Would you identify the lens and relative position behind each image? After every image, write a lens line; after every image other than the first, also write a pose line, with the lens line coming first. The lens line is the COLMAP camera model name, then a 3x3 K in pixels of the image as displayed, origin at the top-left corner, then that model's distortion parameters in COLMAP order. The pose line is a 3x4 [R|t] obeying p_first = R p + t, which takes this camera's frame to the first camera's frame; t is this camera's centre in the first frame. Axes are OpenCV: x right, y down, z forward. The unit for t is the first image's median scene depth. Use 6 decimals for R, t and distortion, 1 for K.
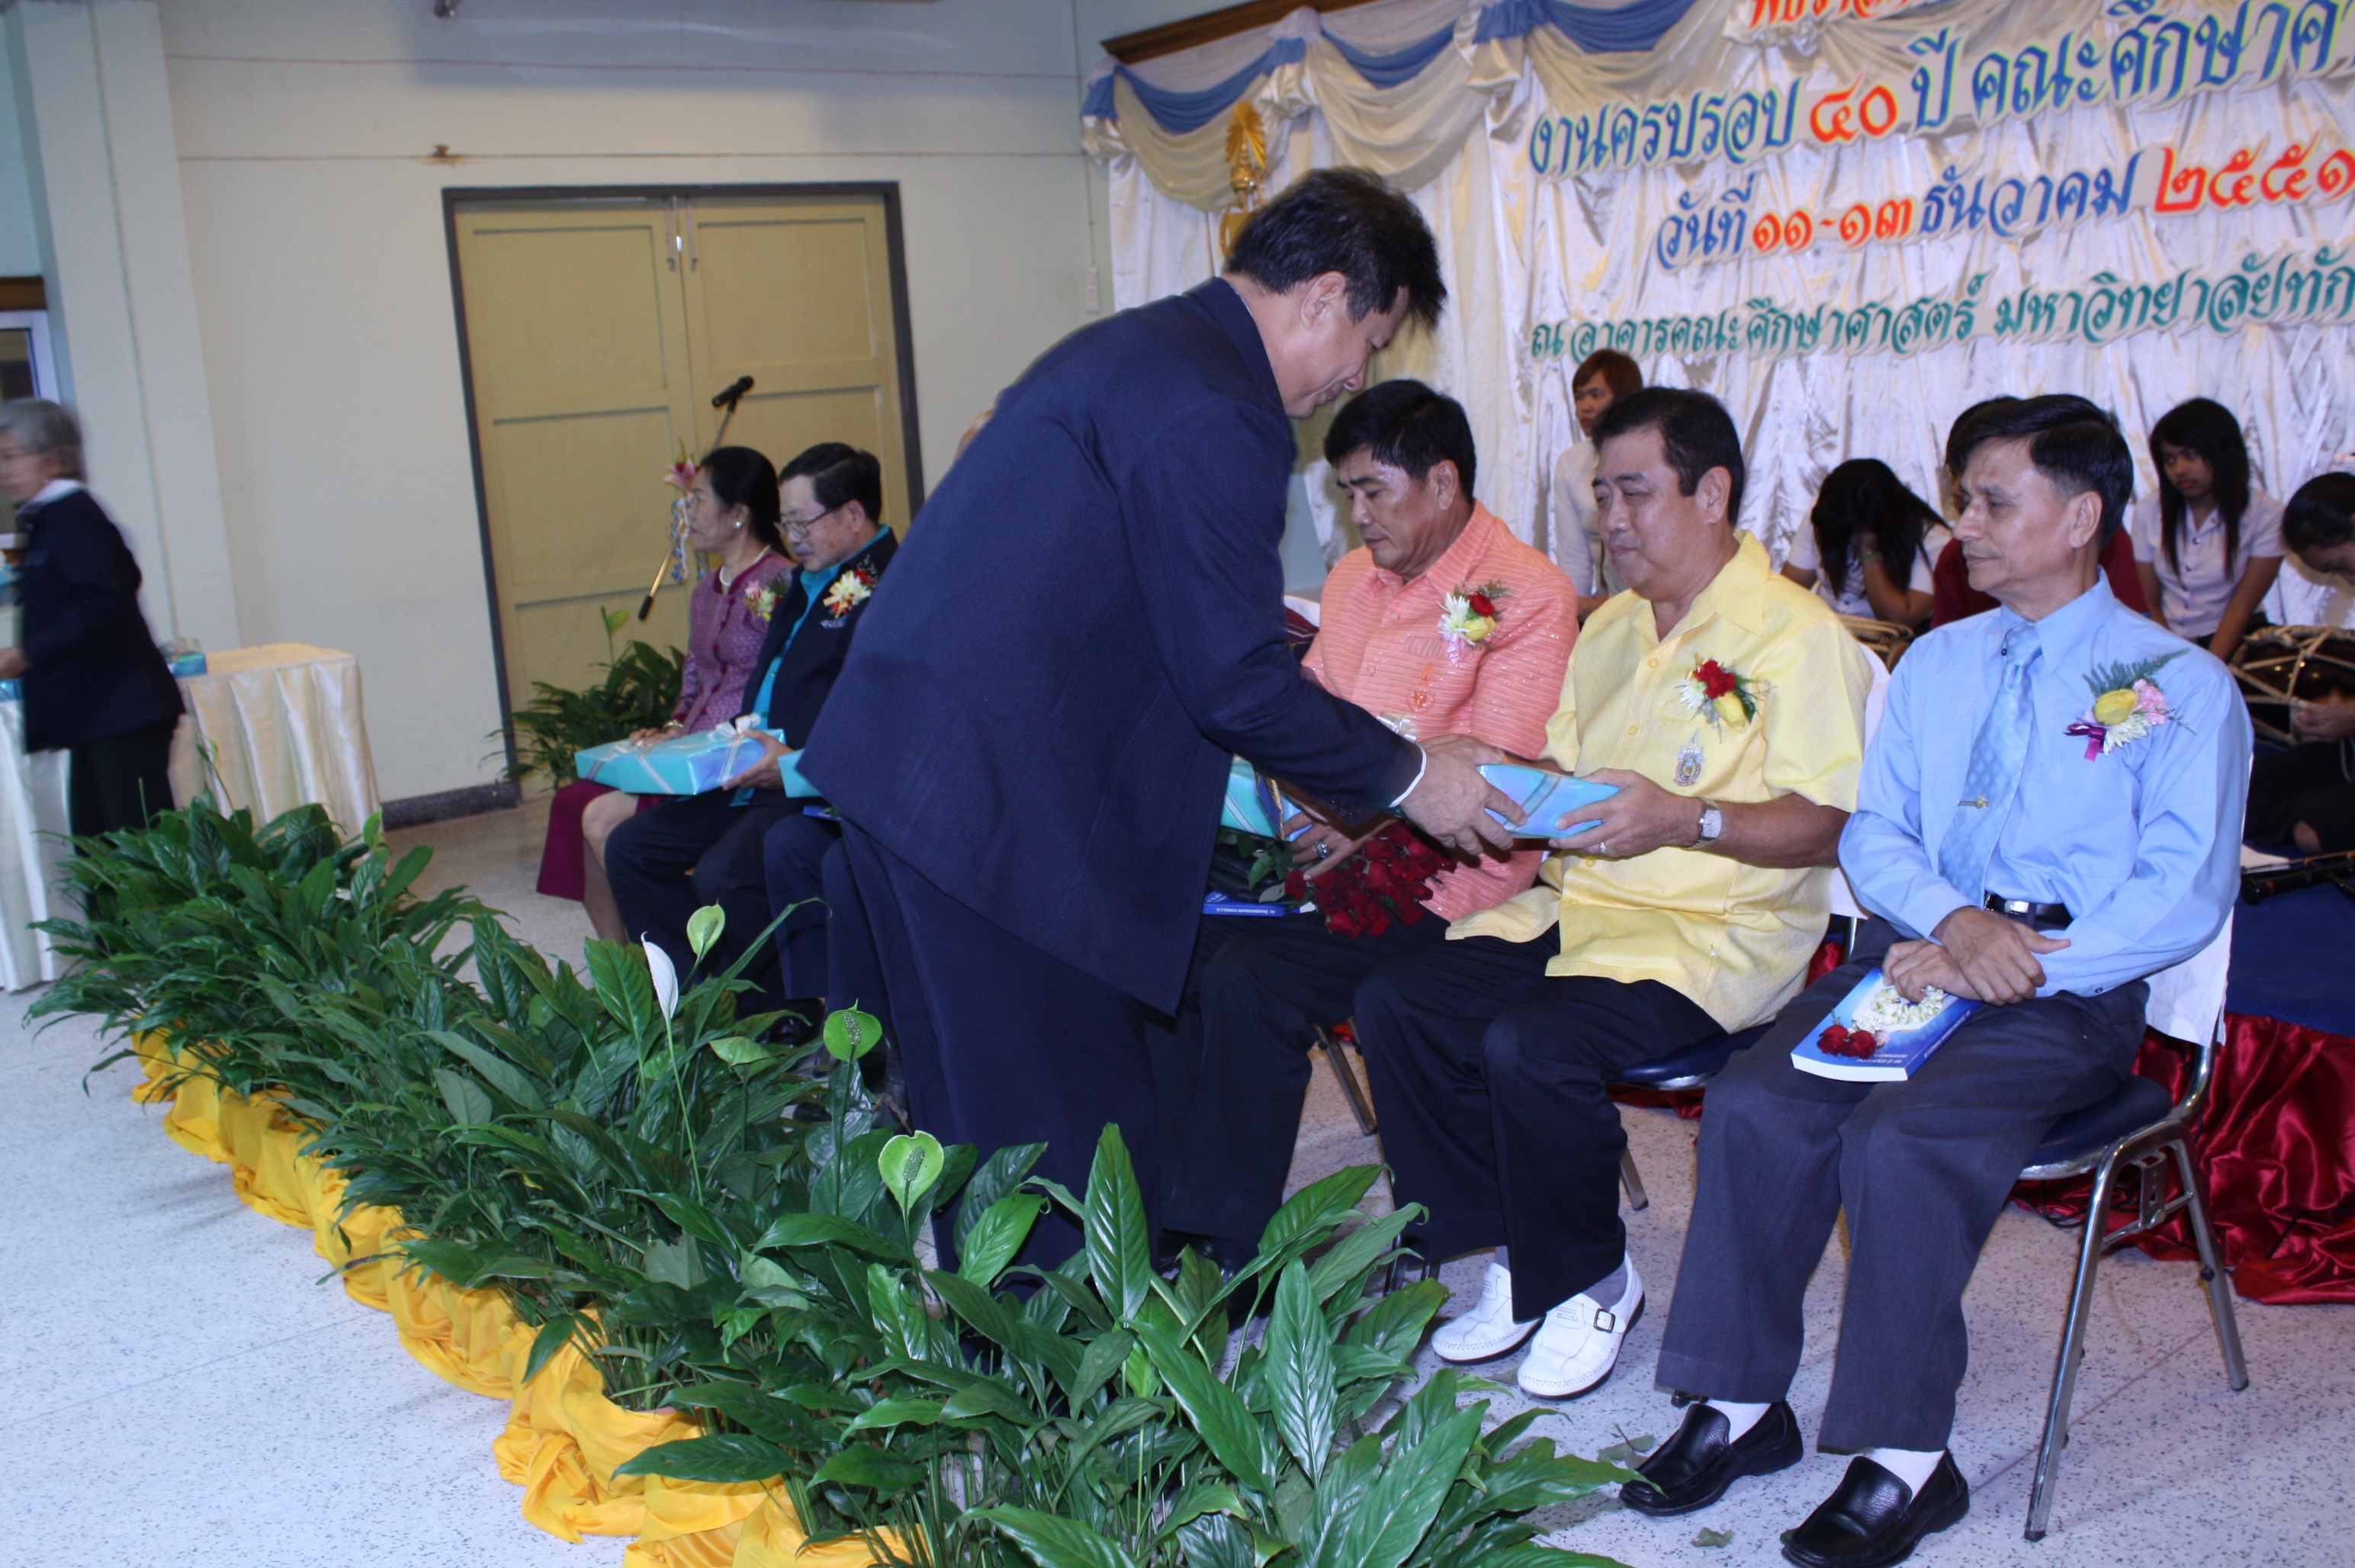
lens RADIAL K [[2214.9, 0, 1177.5], [0, 2214.9, 784.0], [0, 0, 1]] dist [-0.144682, 0.143653]
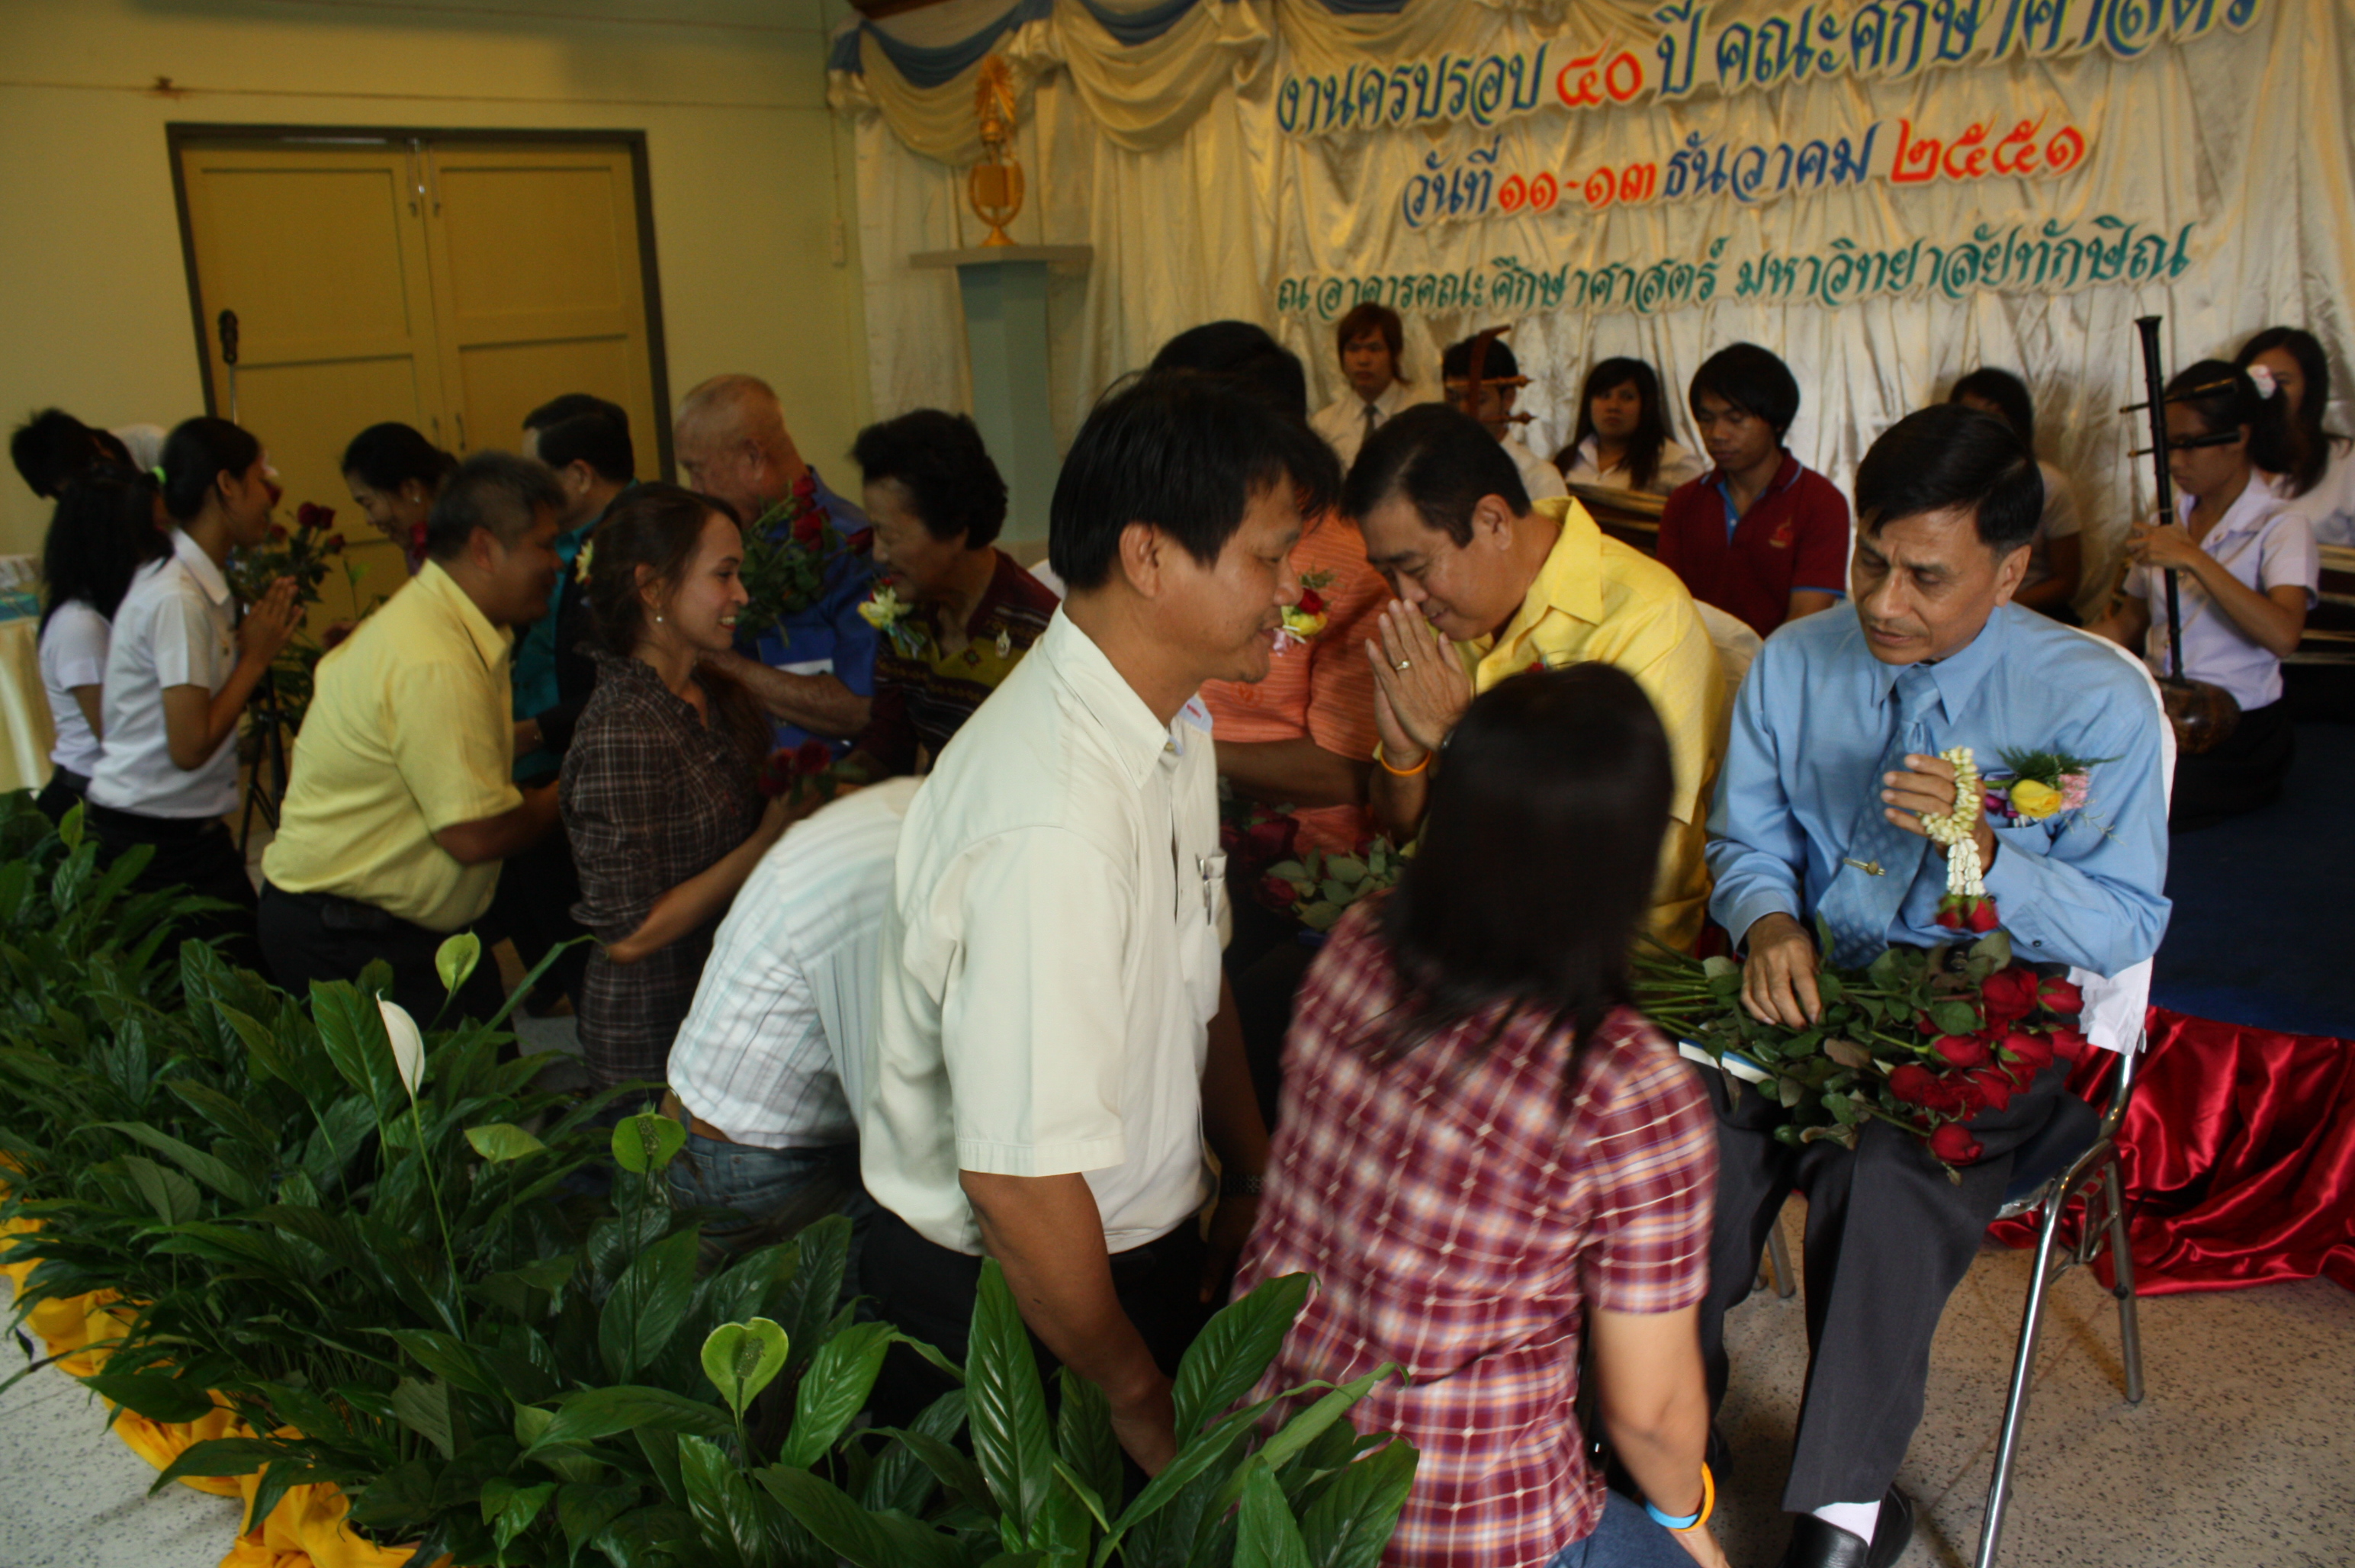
lens RADIAL K [[1999.3, 0, 1179.6], [0, 1999.3, 772.4], [0, 0, 1]] dist [-0.165770, 0.147264]
pose [[0.989970, -0.014100, 0.140574, -0.019649], [0.009191, 0.999327, 0.035512, -0.014719], [-0.140980, -0.033864, 0.989433, 0.097364]]
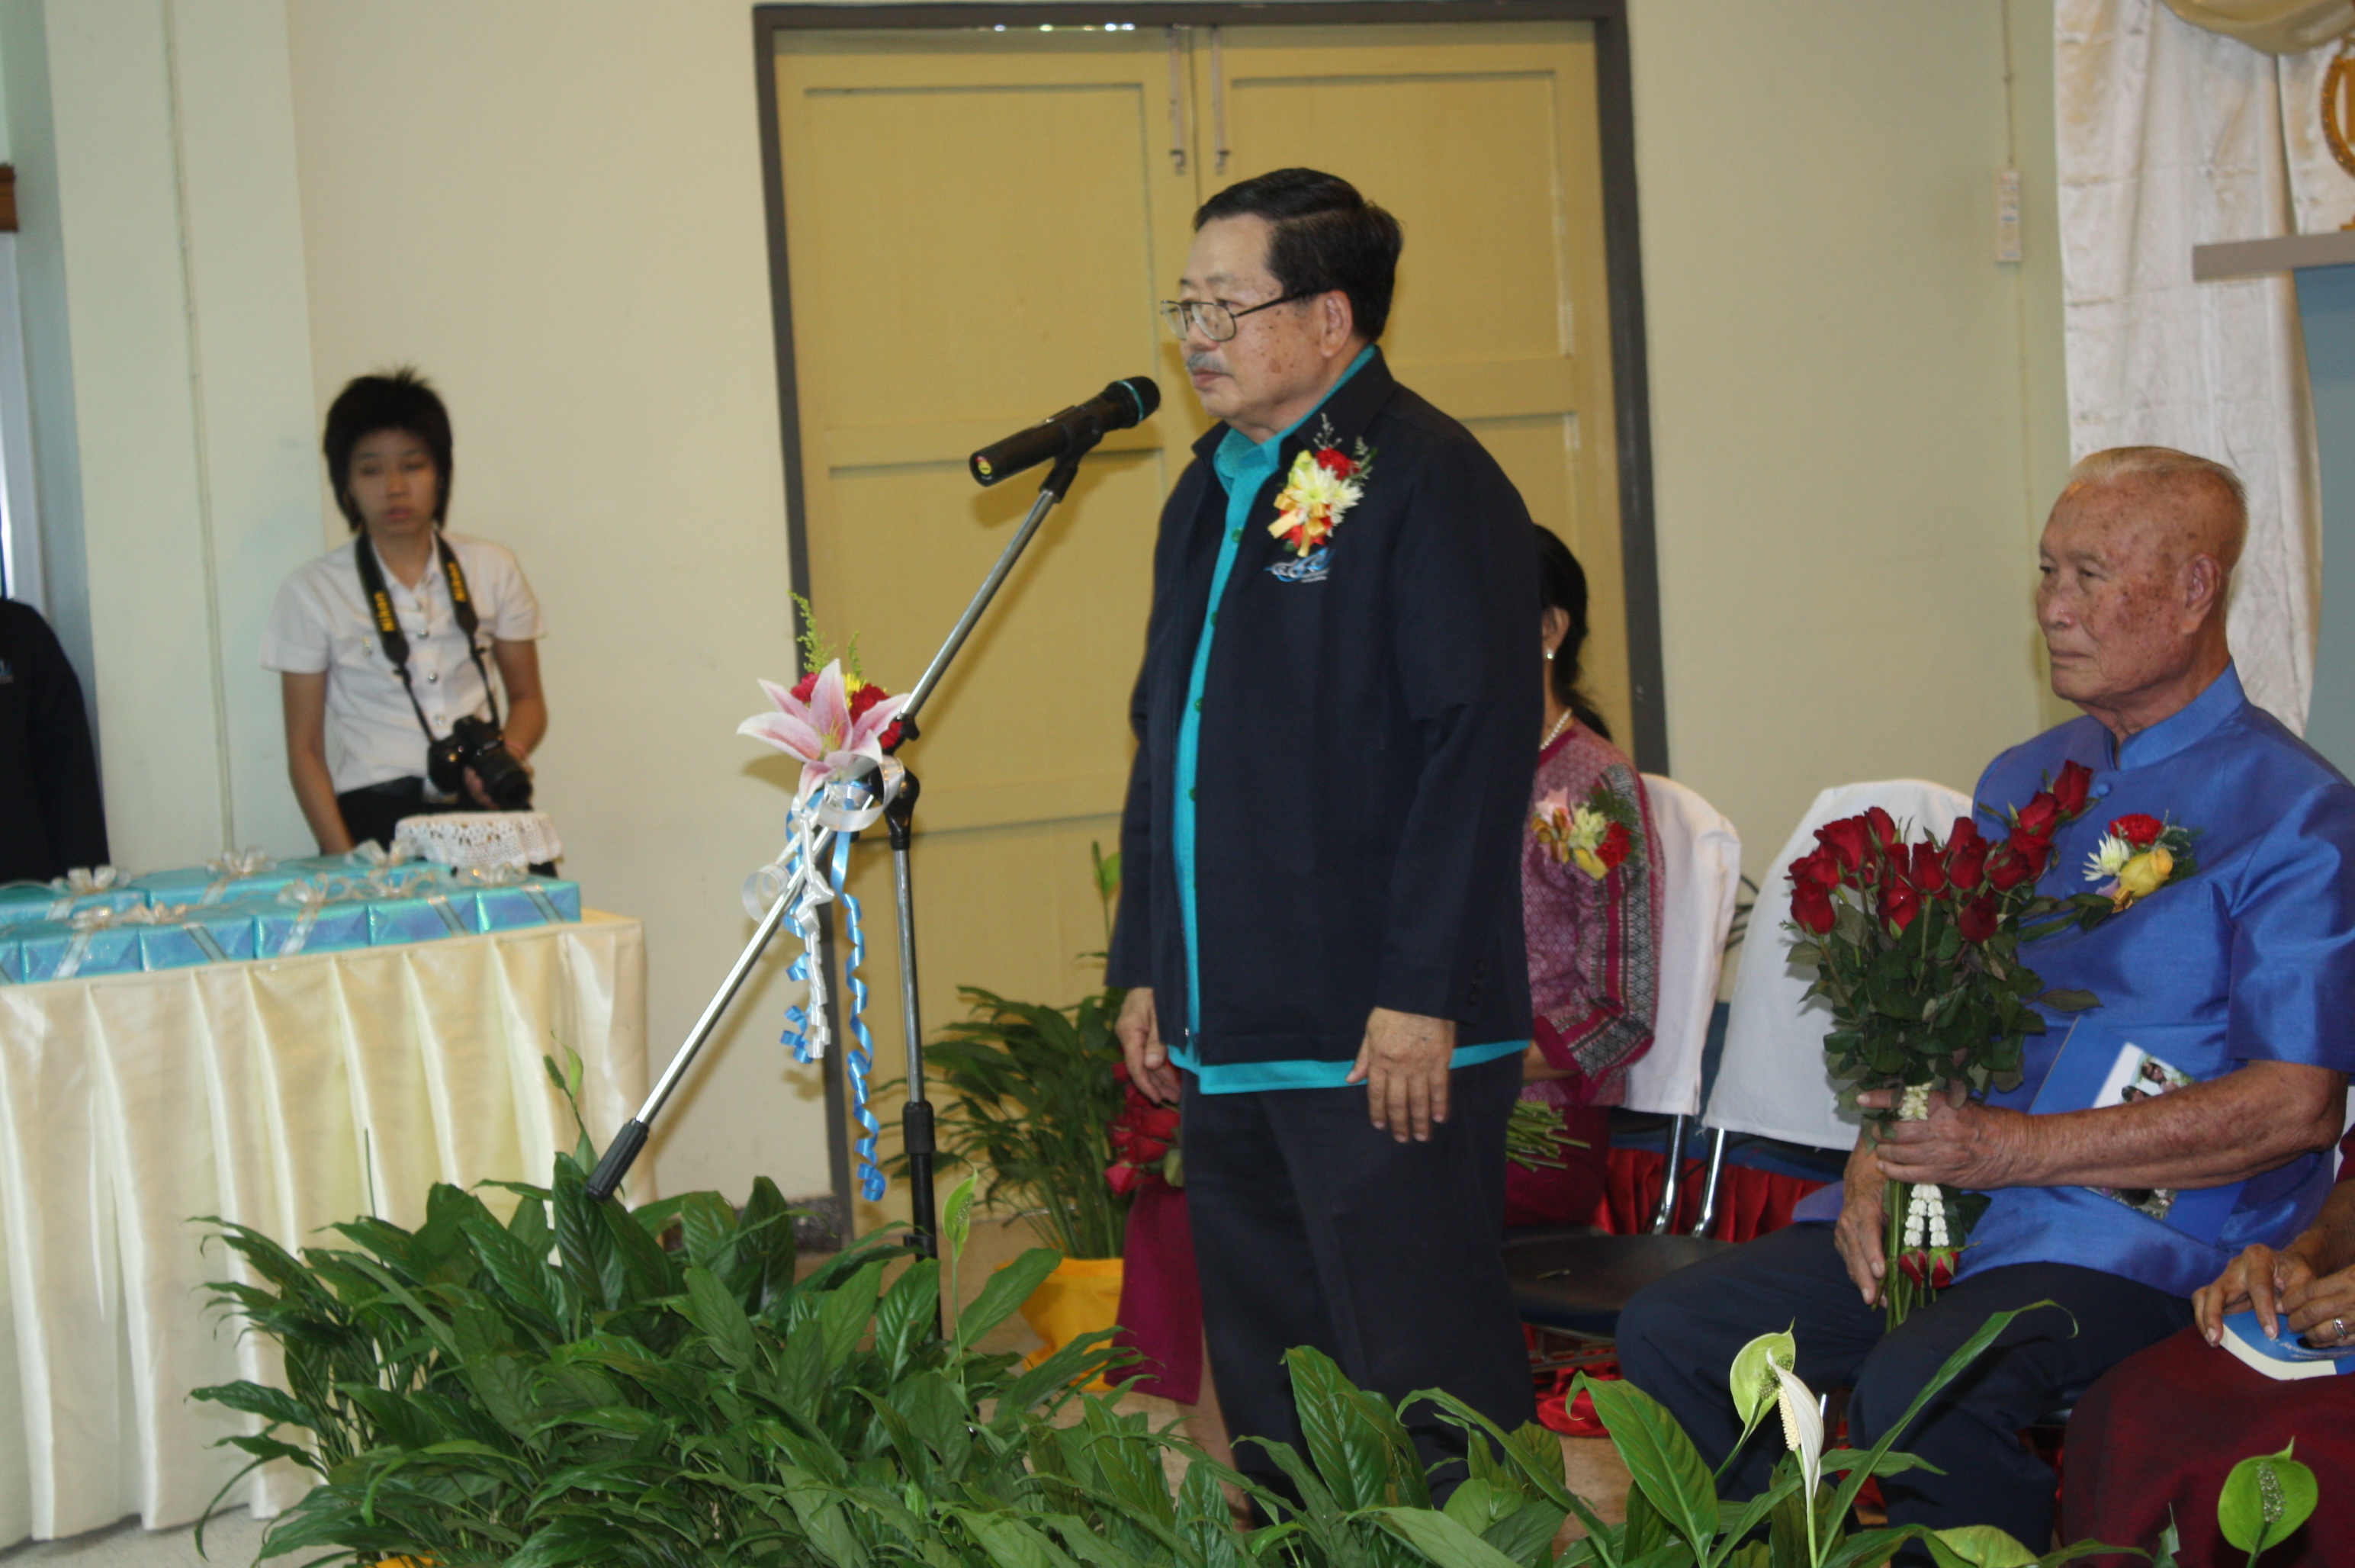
lens RADIAL K [[5000.9, 0, 1177.5], [0, 5000.9, 784.0], [0, 0, 1]] dist [0.040927, 0.256339]
pose [[0.989626, 0.017612, -0.142582, -0.086090], [-0.032687, 0.994031, -0.104084, 0.025420], [0.139898, 0.107665, 0.984295, -0.125655]]
